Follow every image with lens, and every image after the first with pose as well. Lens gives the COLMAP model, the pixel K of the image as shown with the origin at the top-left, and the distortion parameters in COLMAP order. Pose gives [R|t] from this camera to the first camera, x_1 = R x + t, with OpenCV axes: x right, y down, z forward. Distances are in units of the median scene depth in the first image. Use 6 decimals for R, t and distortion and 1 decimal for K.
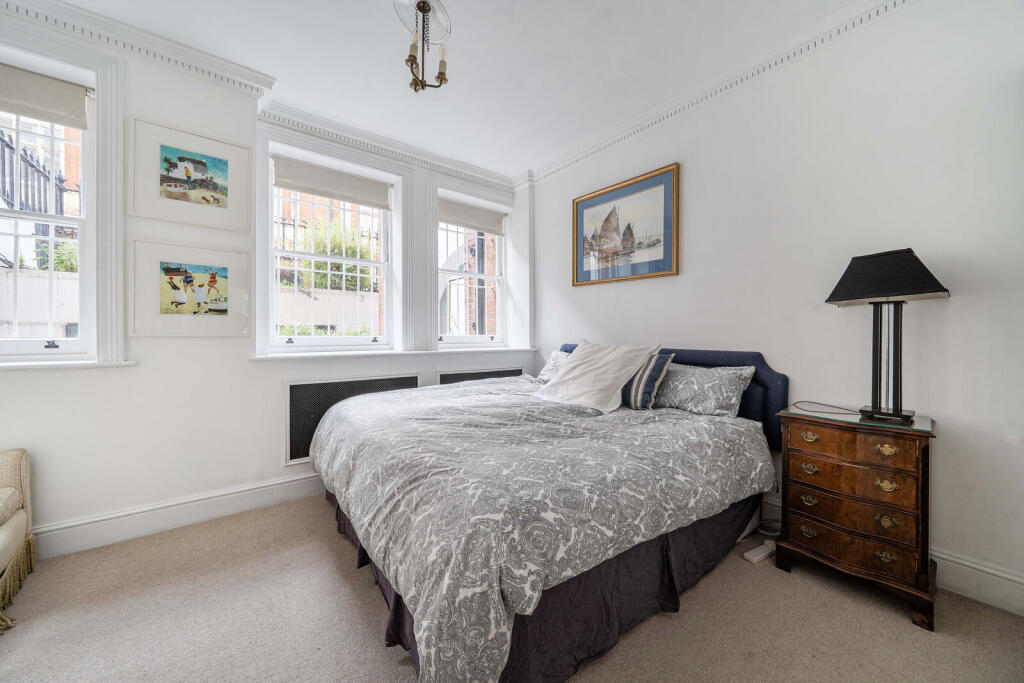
lens RADIAL K [[357.0, 0, 513.7], [0, 357.0, 335.5], [0, 0, 1]] dist [-0.008013, -0.000139]
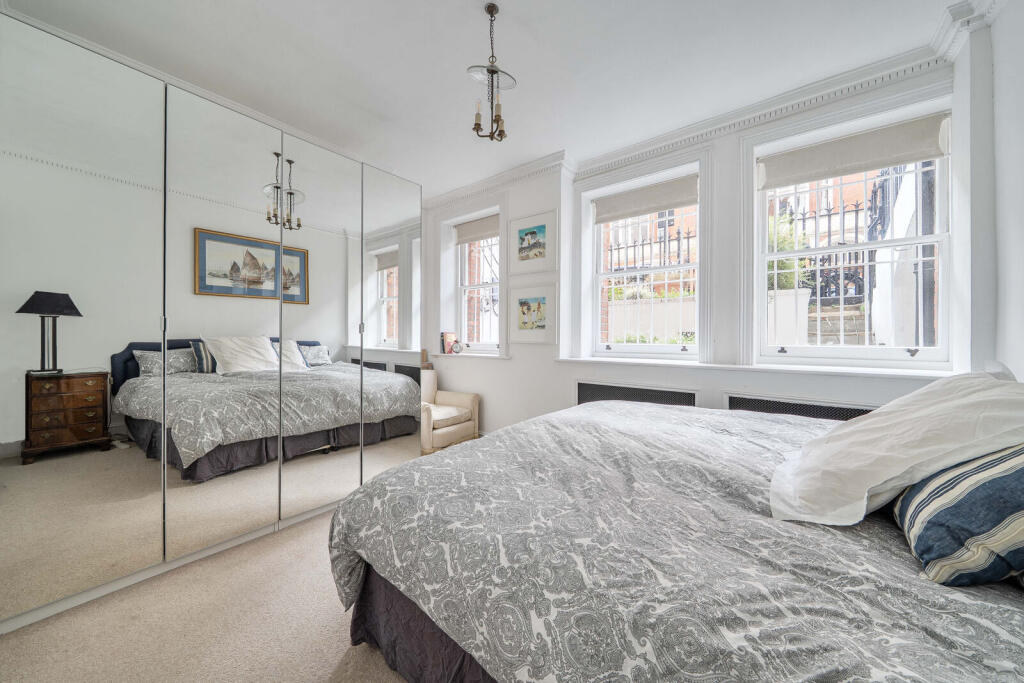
lens RADIAL K [[357.0, 0, 514.5], [0, 357.0, 339.4], [0, 0, 1]] dist [-0.008013, -0.000139]
pose [[0.242085, 0.004638, -0.970244, 0.640650], [-0.006533, 0.999974, 0.003151, -0.019391], [0.970233, 0.005576, 0.242109, 0.547755]]
